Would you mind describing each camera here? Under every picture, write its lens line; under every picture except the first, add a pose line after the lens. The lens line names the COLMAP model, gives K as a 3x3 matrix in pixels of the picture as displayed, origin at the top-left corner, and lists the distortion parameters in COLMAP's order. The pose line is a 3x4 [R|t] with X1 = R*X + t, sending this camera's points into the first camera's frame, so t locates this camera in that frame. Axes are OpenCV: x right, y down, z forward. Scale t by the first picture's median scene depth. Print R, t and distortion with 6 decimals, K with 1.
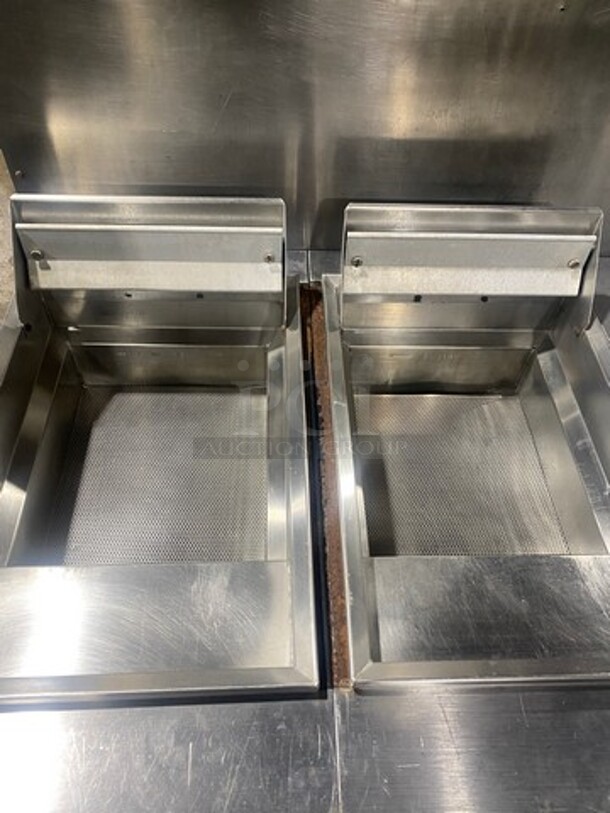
lens RADIAL K [[684.6, 0, 305.0], [0, 684.6, 406.5], [0, 0, 1]] dist [-0.006178, -0.002000]
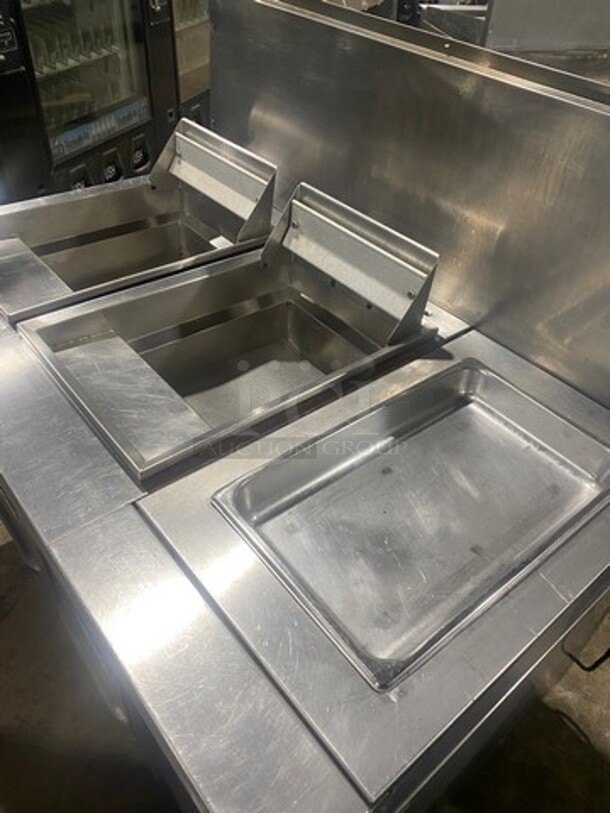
lens RADIAL K [[623.3, 0, 305.0], [0, 623.3, 406.5], [0, 0, 1]] dist [-0.001653, -0.001170]
pose [[0.604075, 0.517237, -0.606267, 0.850509], [-0.615870, 0.785800, 0.056762, -0.013463], [0.505764, 0.339093, 0.793233, 0.141990]]
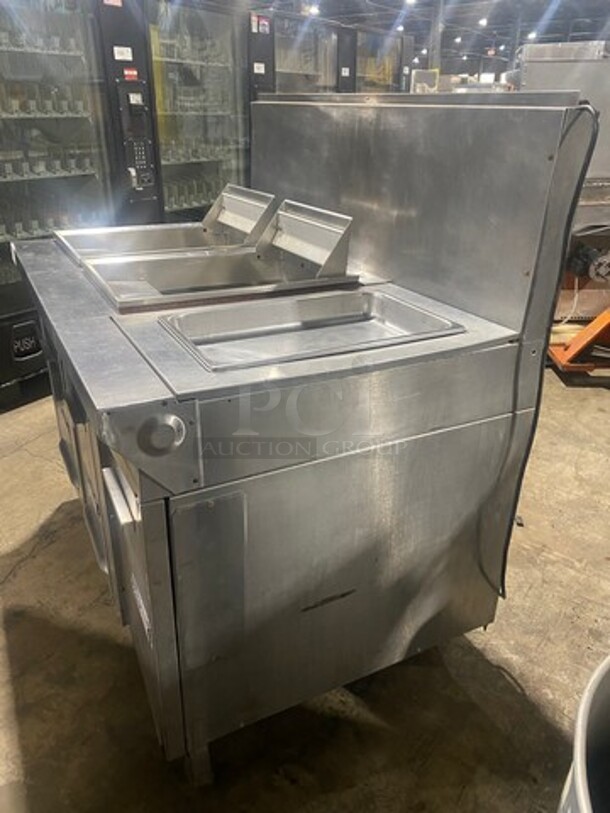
lens RADIAL K [[623.3, 0, 305.0], [0, 623.3, 406.5], [0, 0, 1]] dist [-0.001653, -0.001170]
pose [[0.423859, 0.339235, -0.839800, 1.940352], [-0.671886, 0.739553, -0.040371, 0.274691], [0.607381, 0.581361, 0.541394, 0.455734]]
